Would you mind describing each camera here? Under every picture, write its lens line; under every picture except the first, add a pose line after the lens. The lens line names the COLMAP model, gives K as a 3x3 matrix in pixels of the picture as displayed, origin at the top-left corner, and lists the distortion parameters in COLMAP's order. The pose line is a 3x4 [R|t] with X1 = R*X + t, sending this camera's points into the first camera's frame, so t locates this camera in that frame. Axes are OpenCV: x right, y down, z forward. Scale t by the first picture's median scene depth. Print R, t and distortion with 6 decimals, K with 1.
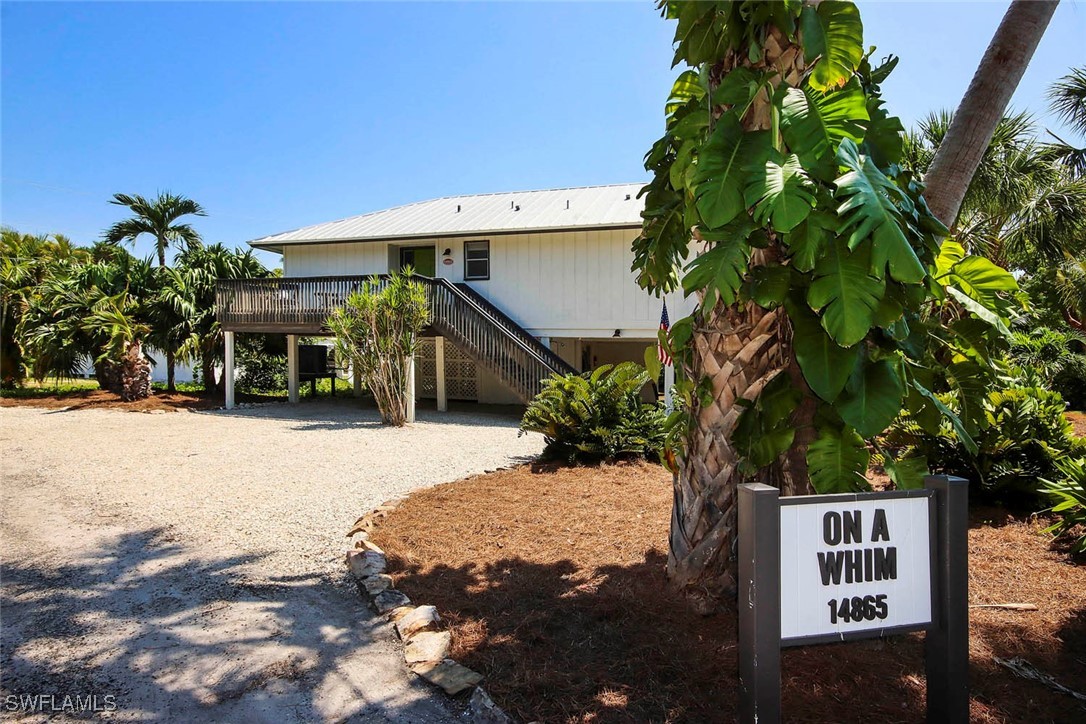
lens RADIAL K [[605.9, 0, 544.0], [0, 605.9, 358.5], [0, 0, 1]] dist [0.026746, 0.000452]
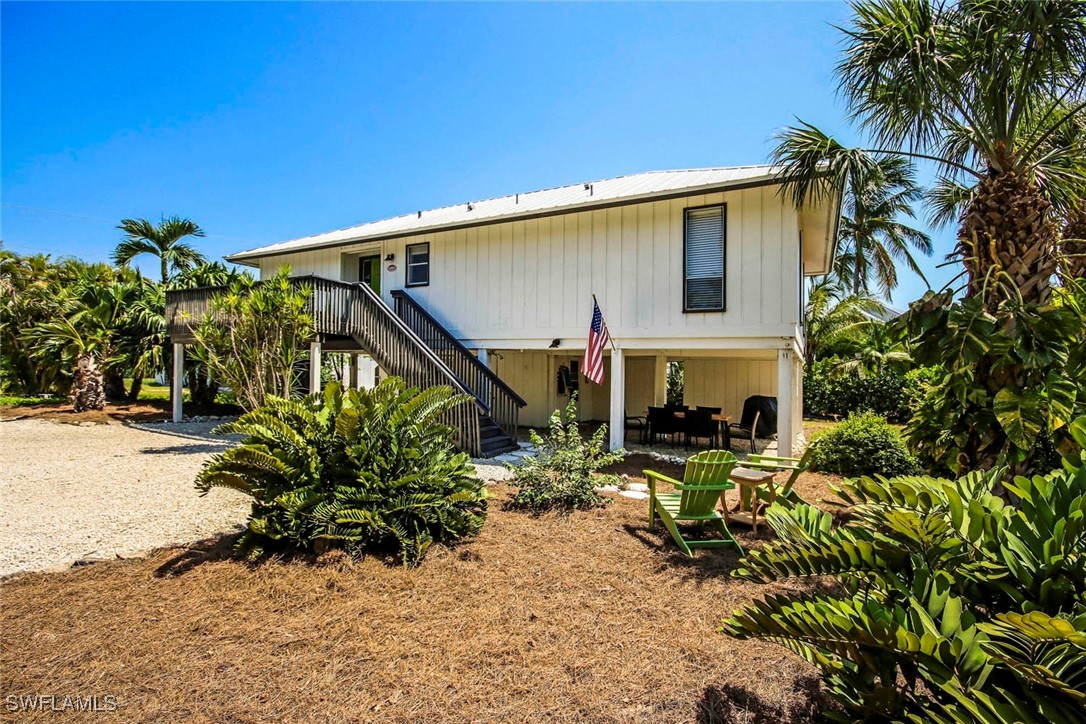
lens RADIAL K [[494.8, 0, 541.2], [0, 494.8, 362.8], [0, 0, 1]] dist [-0.001662, -0.000182]
pose [[0.985924, 0.004549, -0.167134, 0.197968], [-0.007420, 0.999835, -0.016555, -0.003626], [0.167031, 0.017562, 0.985795, 0.299383]]
